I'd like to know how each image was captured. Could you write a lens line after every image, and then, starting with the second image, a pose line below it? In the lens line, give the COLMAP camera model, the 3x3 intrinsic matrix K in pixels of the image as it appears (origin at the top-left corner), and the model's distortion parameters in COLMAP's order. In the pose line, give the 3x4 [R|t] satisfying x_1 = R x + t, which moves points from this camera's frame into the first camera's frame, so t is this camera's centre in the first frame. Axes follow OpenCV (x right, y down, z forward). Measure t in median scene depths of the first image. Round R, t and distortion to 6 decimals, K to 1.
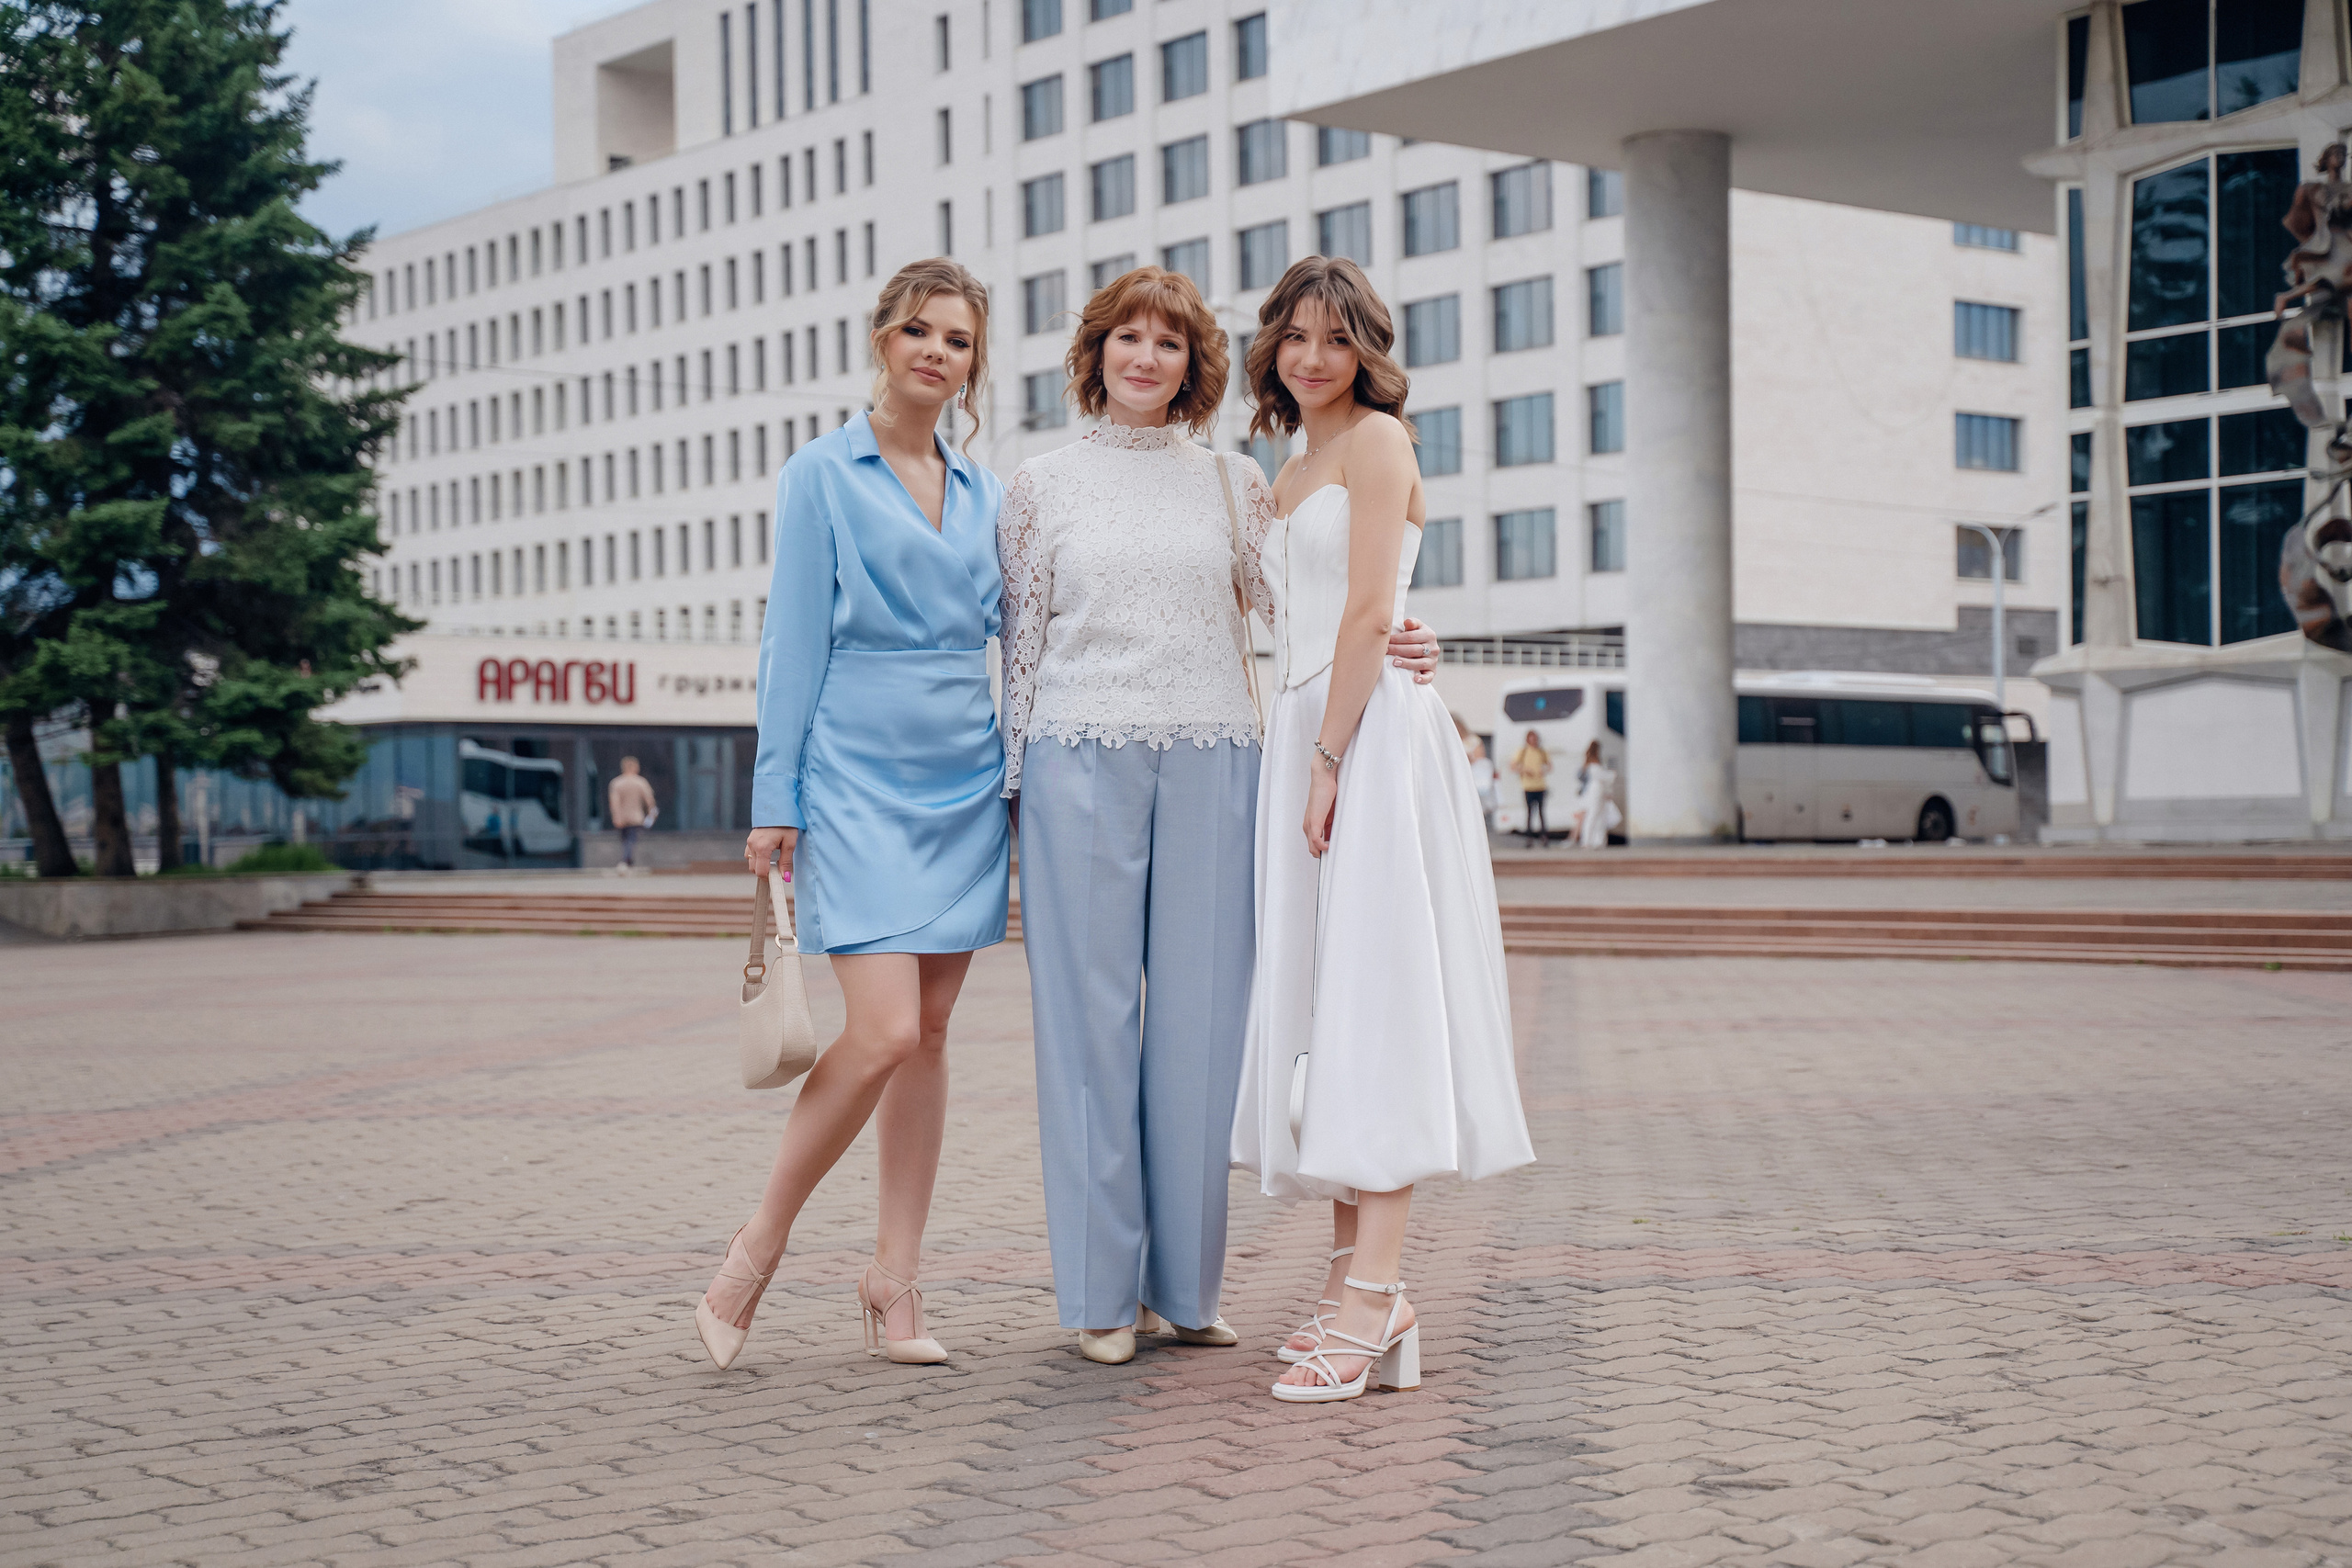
lens RADIAL K [[3333.3, 0, 1222.7], [0, 3333.3, 799.3], [0, 0, 1]] dist [0.130463, 0.000000]
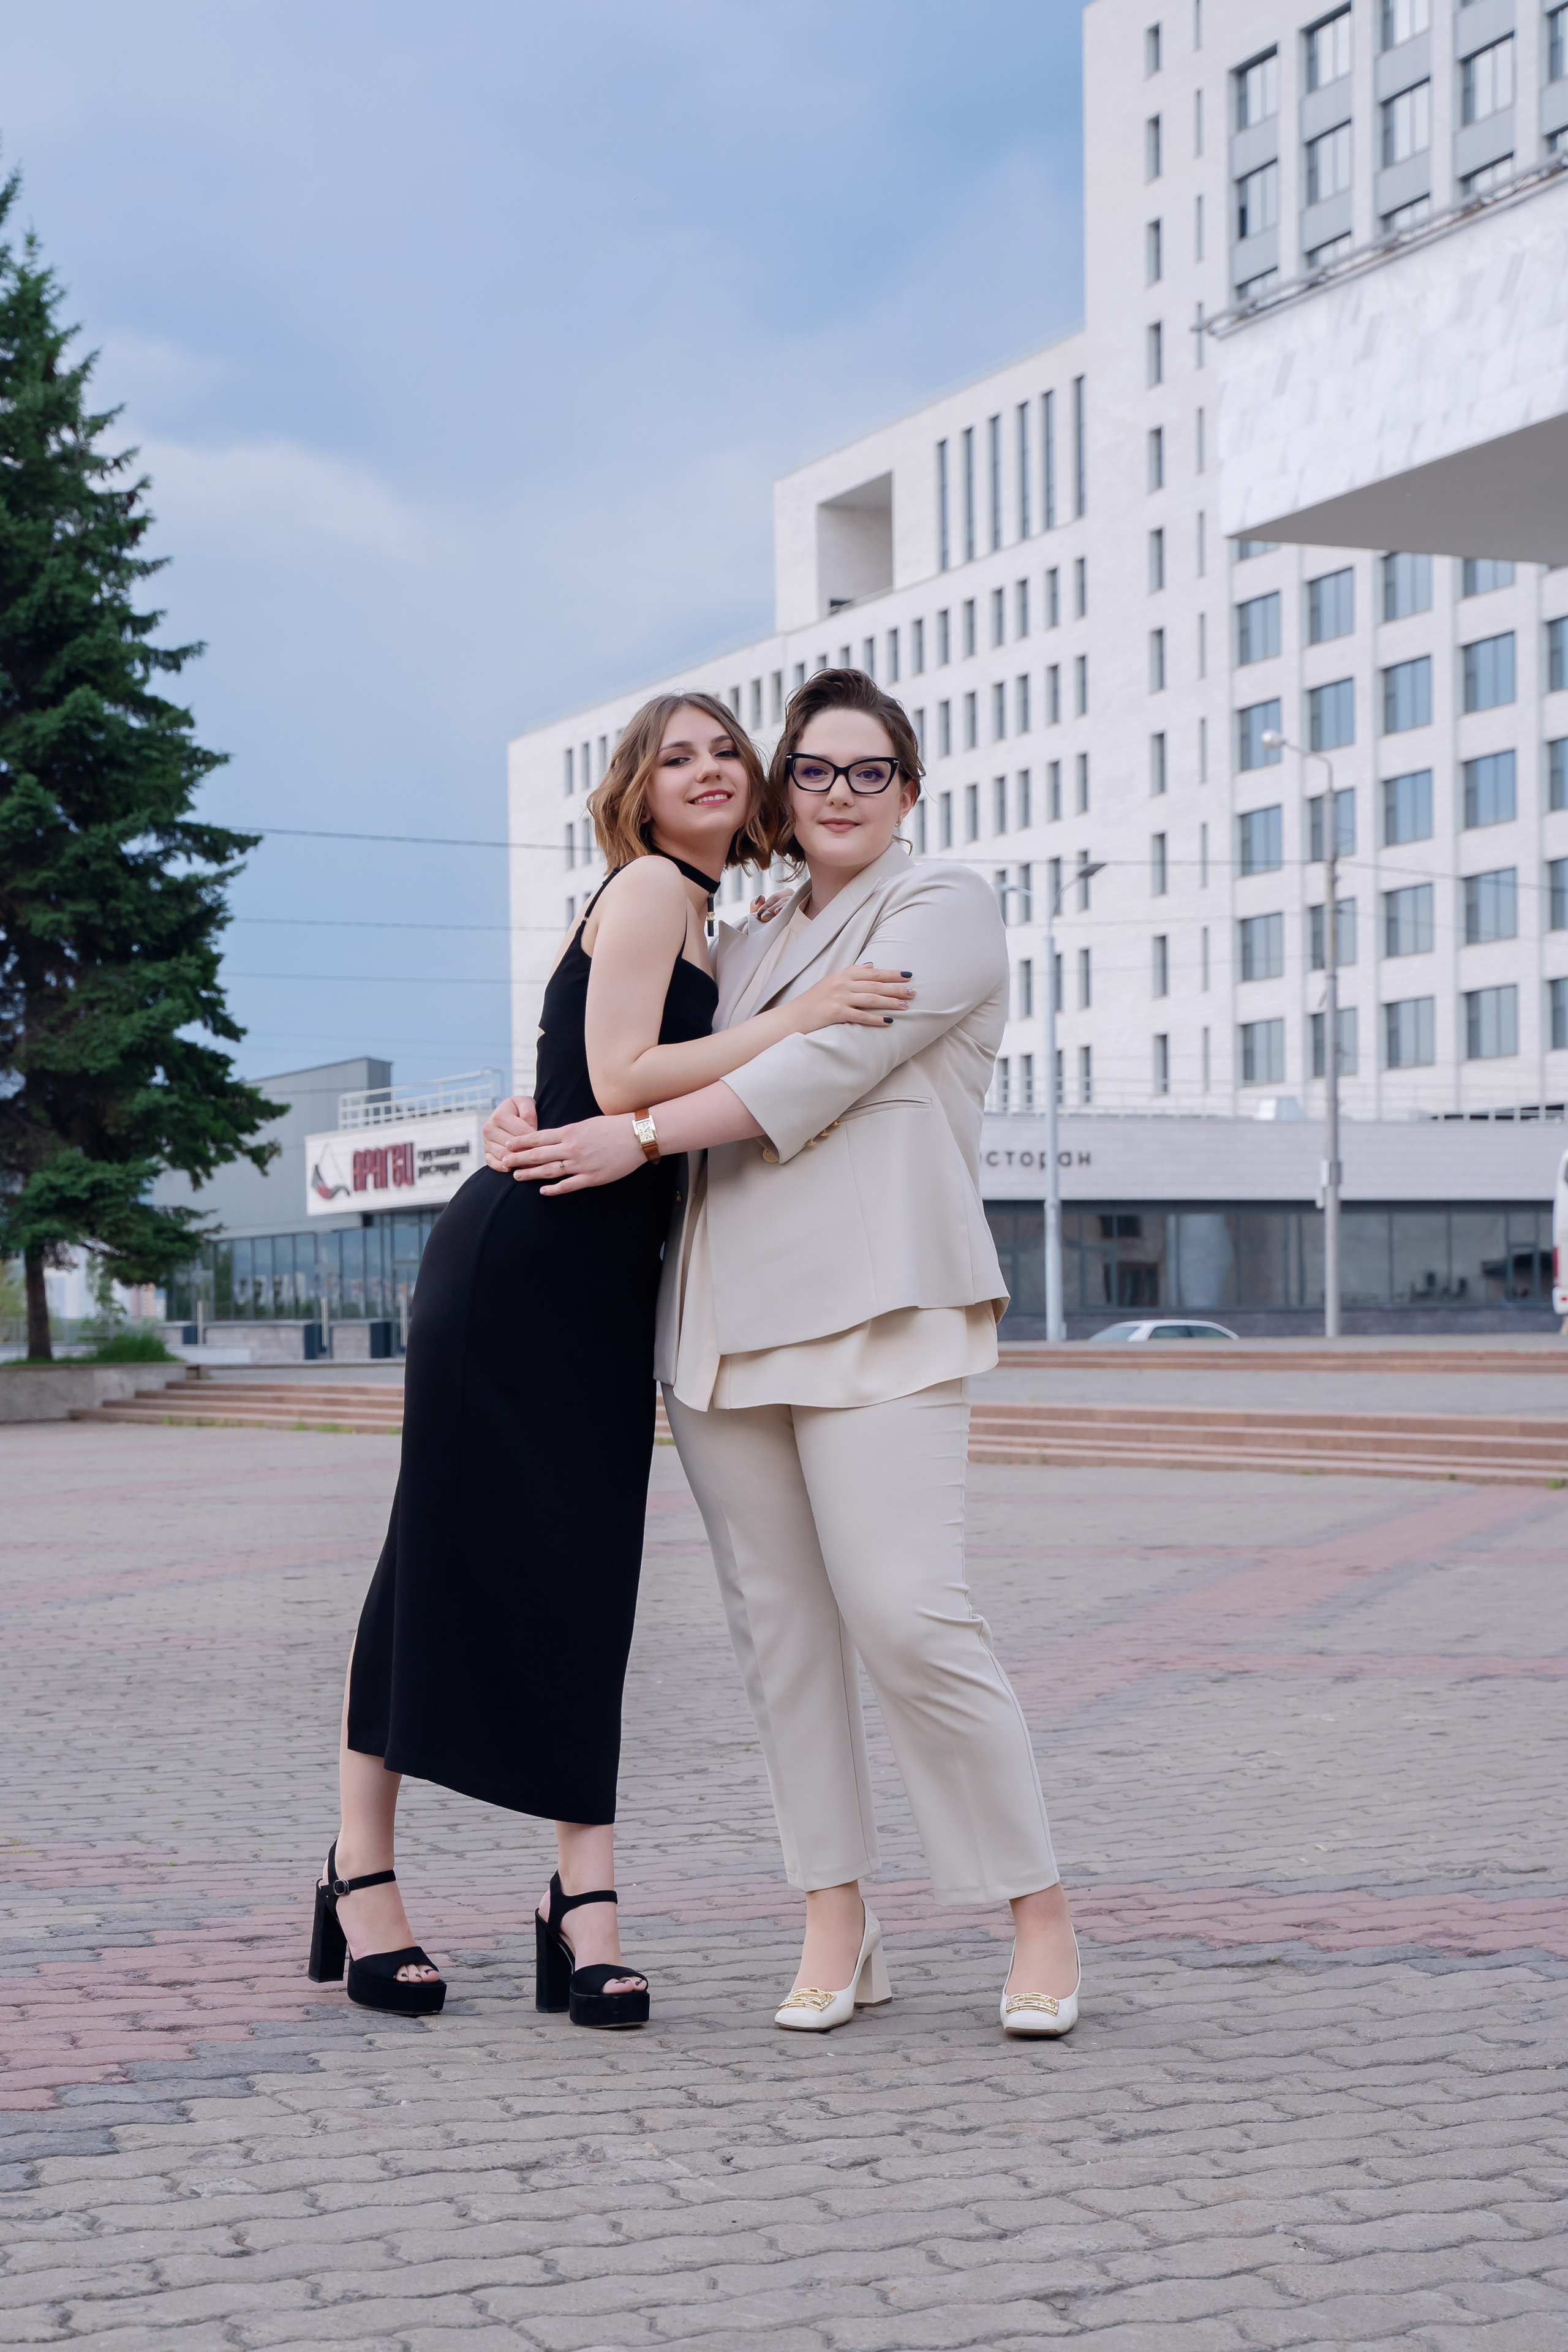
lens RADIAL K [[3560.2, 0, 693.4], [0, 3560.2, 1366.8], [0, 0, 1]] dist [0.078214, 0.000000]
pose [[0.972676, 0.001336, -0.232165, 0.106248], [0.004810, 0.999653, 0.025906, -0.002695], [0.232119, -0.026315, 0.972331, 0.007889]]
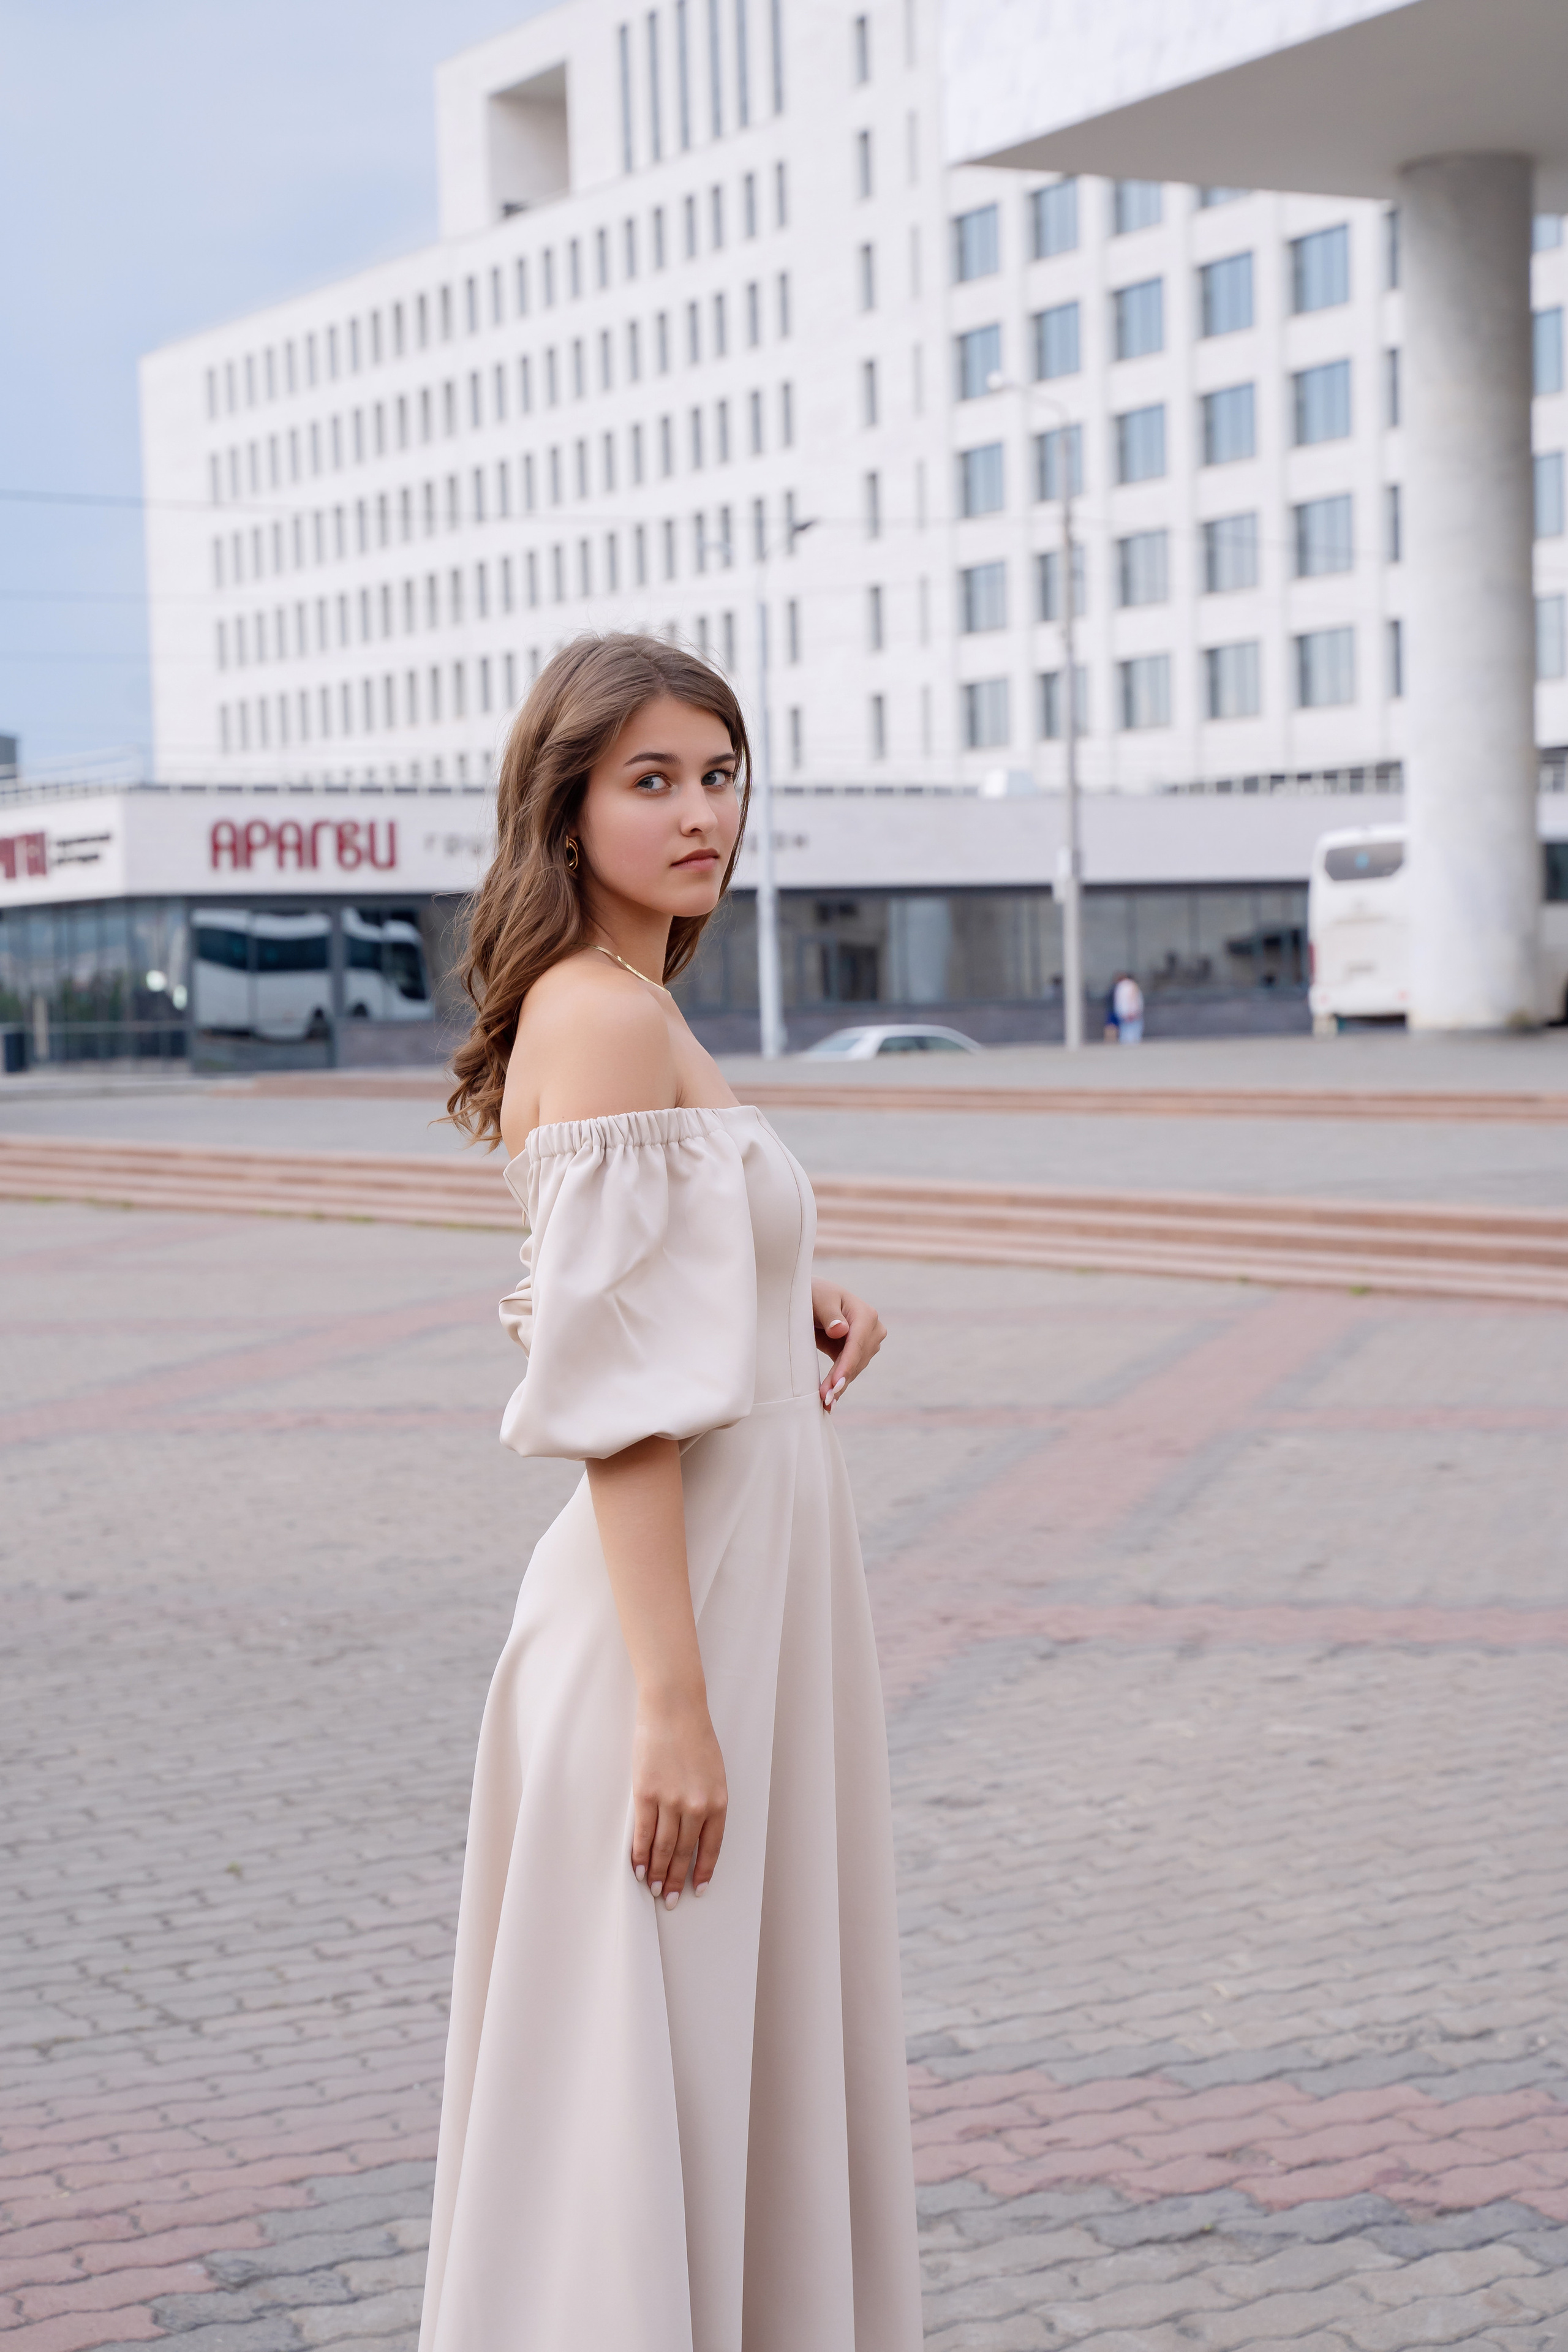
lens RADIAL K [[3916.6, 0, 768.5], [0, 3916.6, 1126.2], [0, 0, 1]] dist [0.212257, 0.000000]
pose [[0.991168, -0.011704, -0.132092, 0.101815], [0.017807, 0.998823, 0.045110, -0.012289], [0.131408, -0.047064, 0.990210, 0.015457]]
